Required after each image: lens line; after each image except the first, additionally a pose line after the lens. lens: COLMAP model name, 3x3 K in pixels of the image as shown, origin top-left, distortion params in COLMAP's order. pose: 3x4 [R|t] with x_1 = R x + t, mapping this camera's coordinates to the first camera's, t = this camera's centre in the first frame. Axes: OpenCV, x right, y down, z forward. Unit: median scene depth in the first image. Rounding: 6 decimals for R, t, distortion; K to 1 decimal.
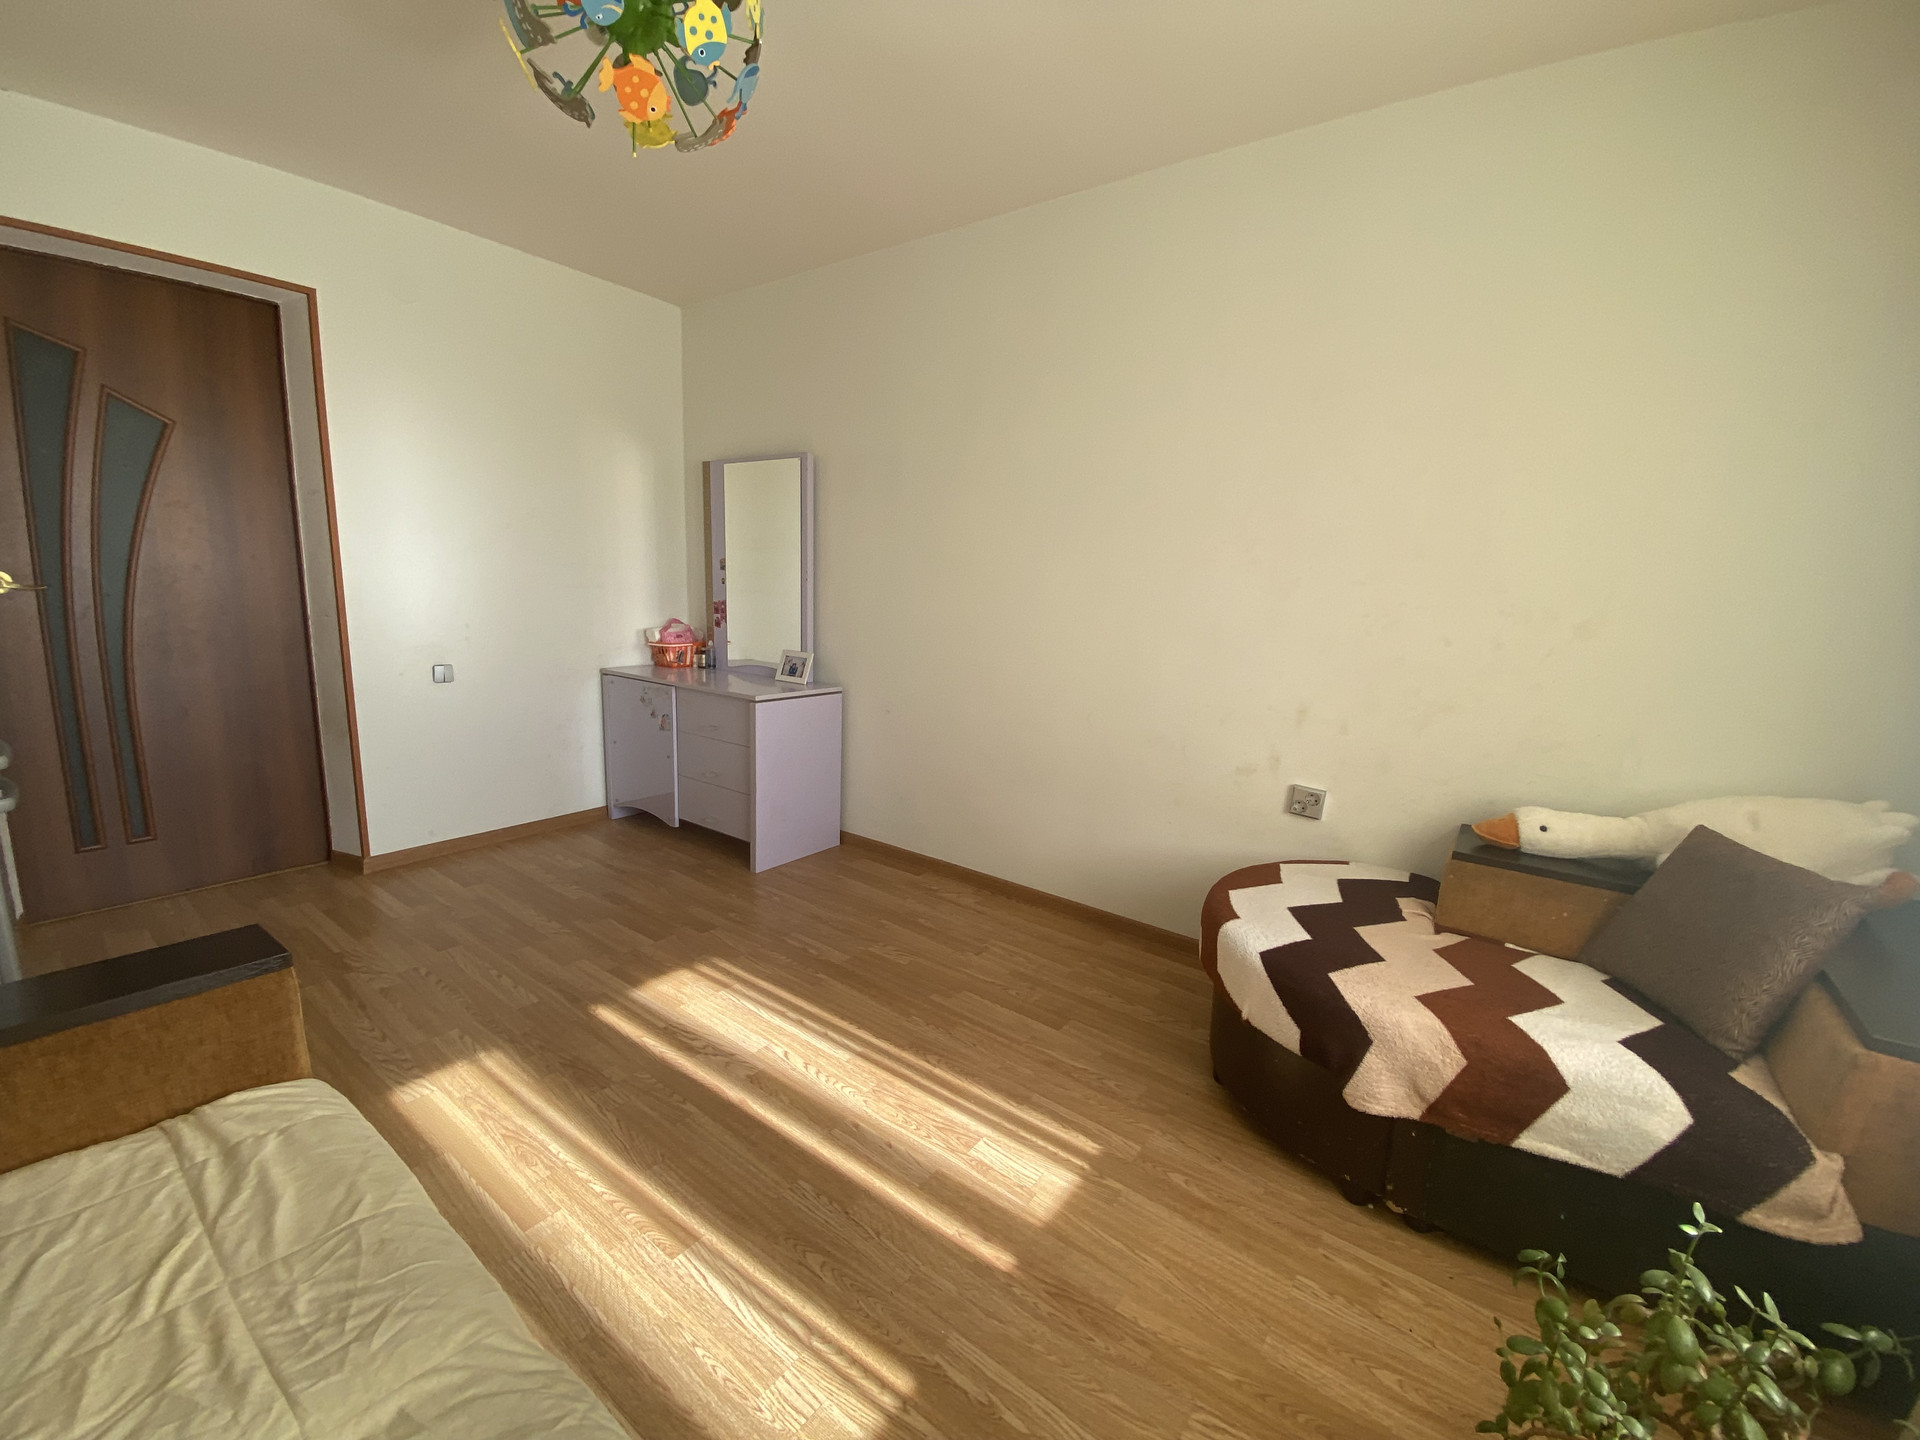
lens RADIAL K [[780.1, 0, 960.8], [0, 780.1, 725.6], [0, 0, 1]] dist [0.003270, -0.000141]
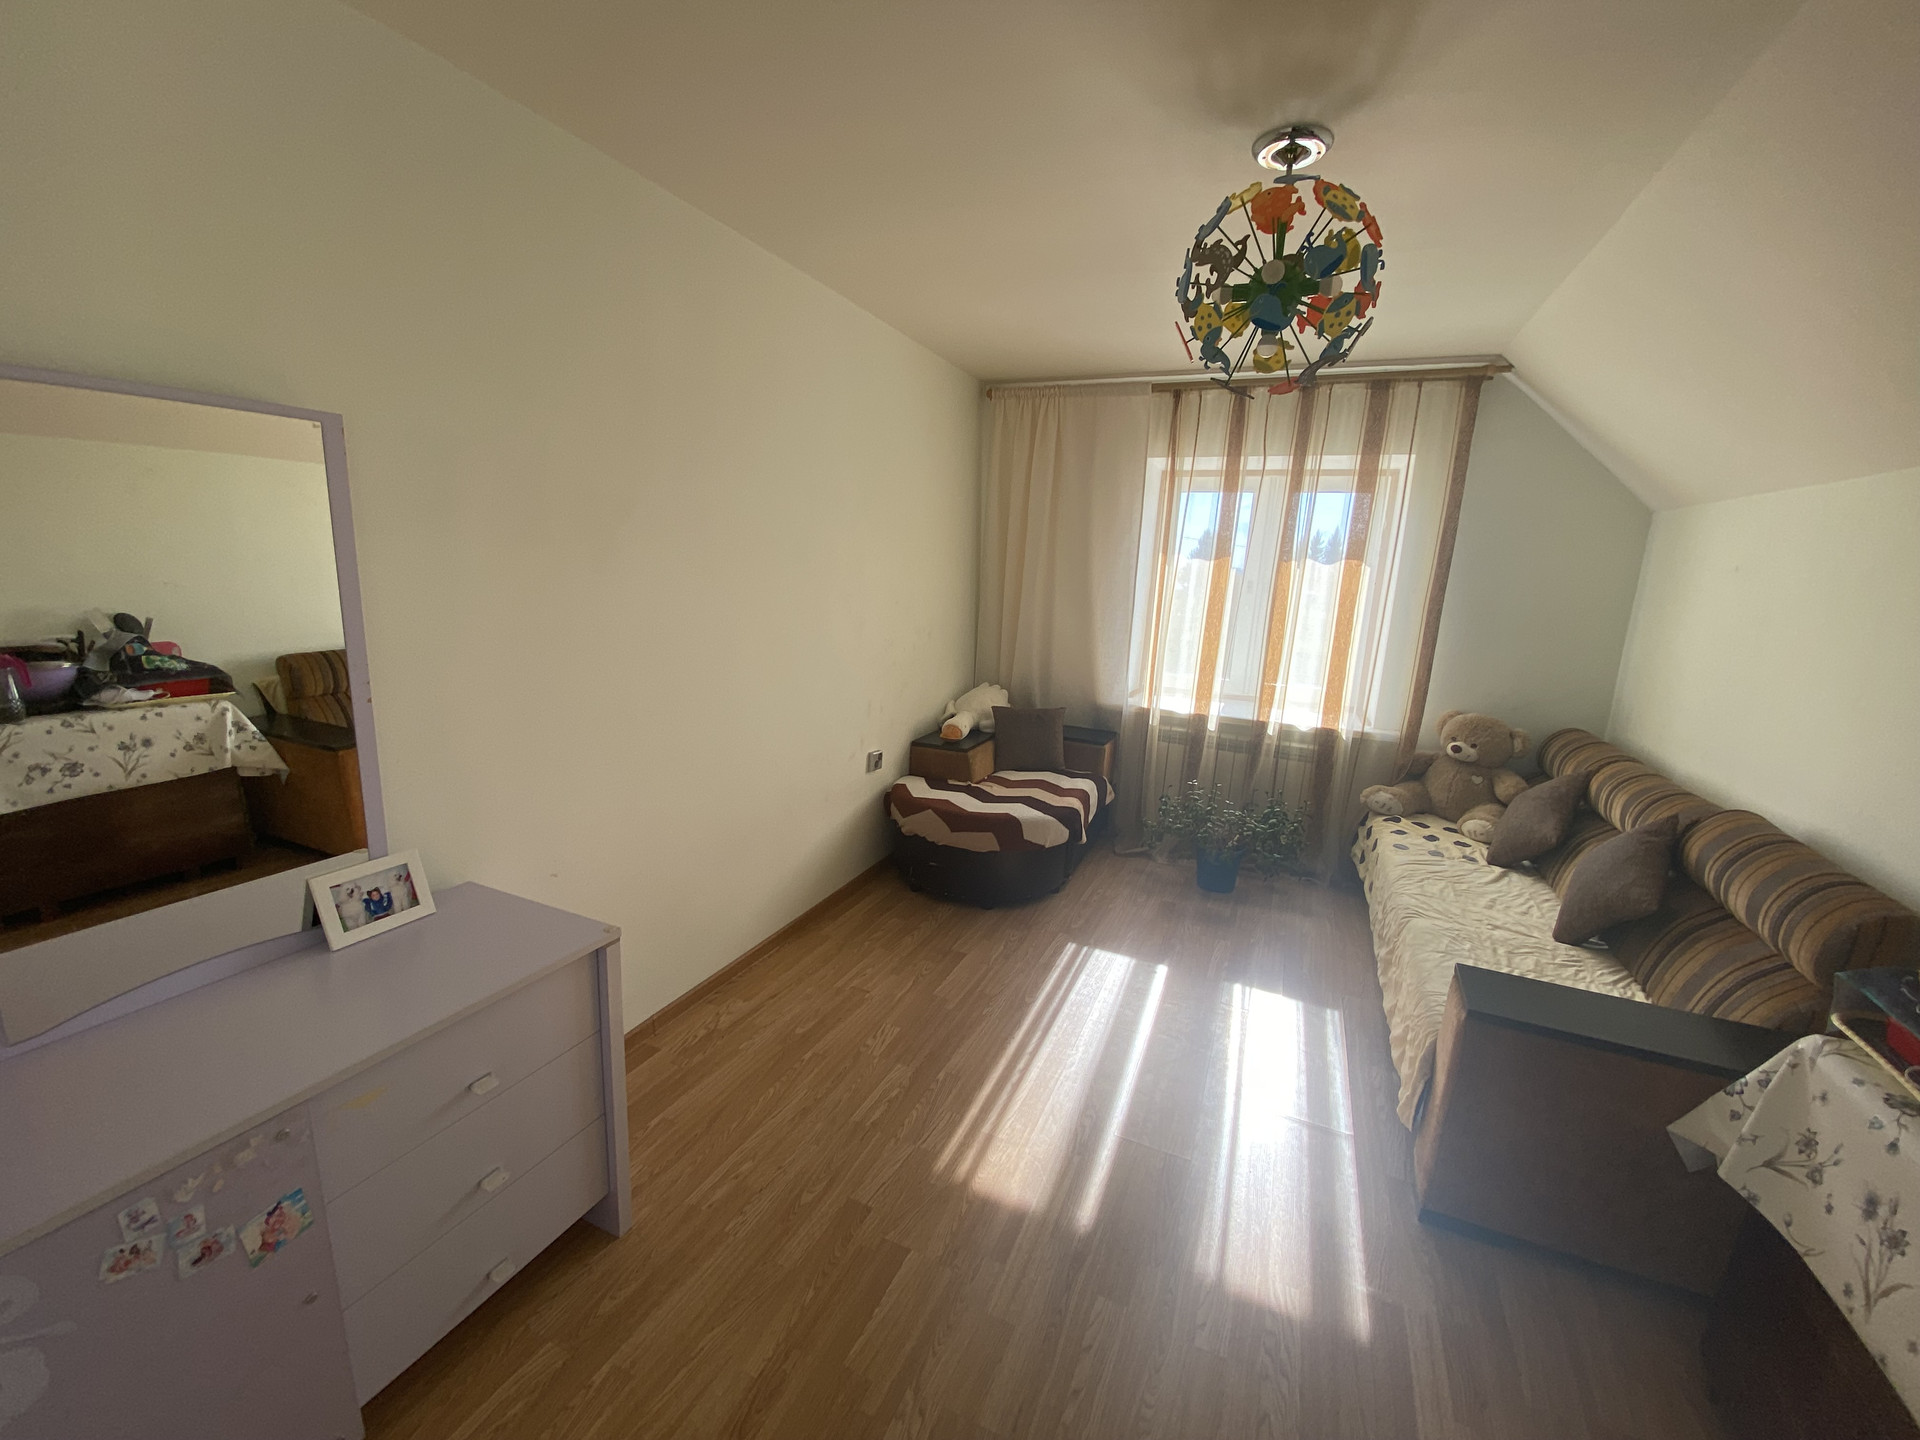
lens RADIAL K [[780.1, 0, 969.9], [0, 780.1, 715.6], [0, 0, 1]] dist [0.003270, -0.000141]
pose [[-0.235234, -0.236838, 0.942642, -1.038269], [0.119260, 0.955495, 0.269828, -0.382536], [-0.964594, 0.175892, -0.196519, 1.116778]]
